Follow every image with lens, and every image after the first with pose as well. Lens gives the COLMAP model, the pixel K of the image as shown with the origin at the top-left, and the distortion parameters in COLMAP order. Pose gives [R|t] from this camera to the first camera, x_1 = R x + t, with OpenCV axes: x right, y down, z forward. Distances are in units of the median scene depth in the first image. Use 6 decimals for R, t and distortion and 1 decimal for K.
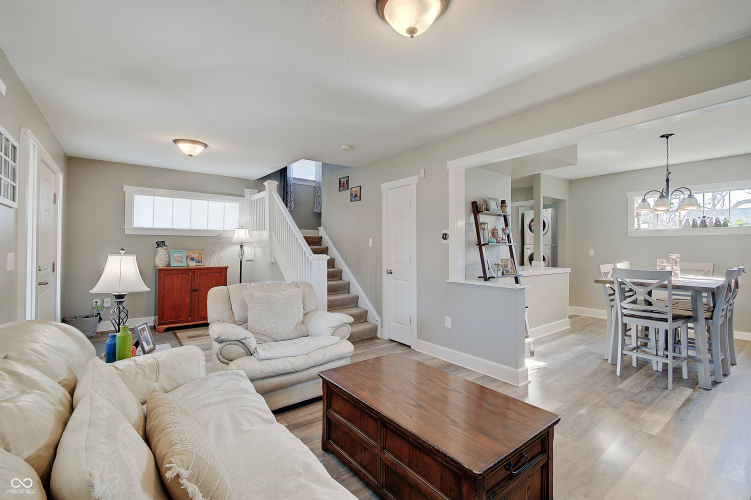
lens RADIAL K [[331.4, 0, 373.6], [0, 331.4, 246.8], [0, 0, 1]] dist [-0.000506, -0.000044]
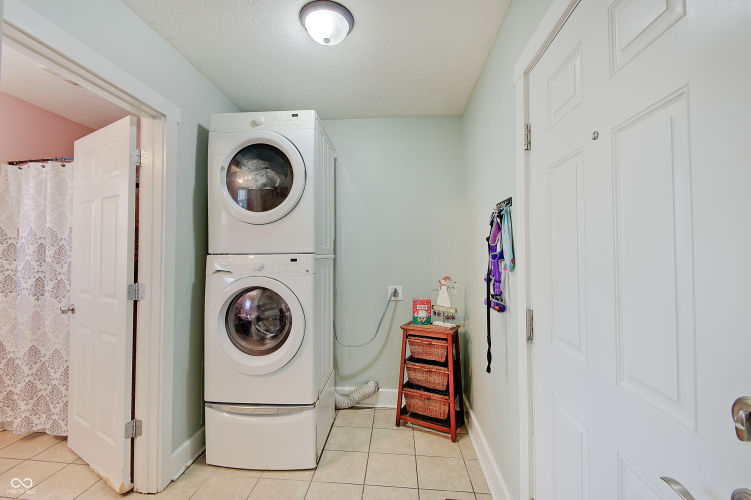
lens RADIAL K [[331.4, 0, 373.3], [0, 331.4, 247.9], [0, 0, 1]] dist [-0.000506, -0.000044]
pose [[0.740779, -0.015532, -0.671569, 0.705588], [0.001005, 0.999757, -0.022014, -0.006602], [0.671748, 0.015633, 0.740615, 0.904653]]
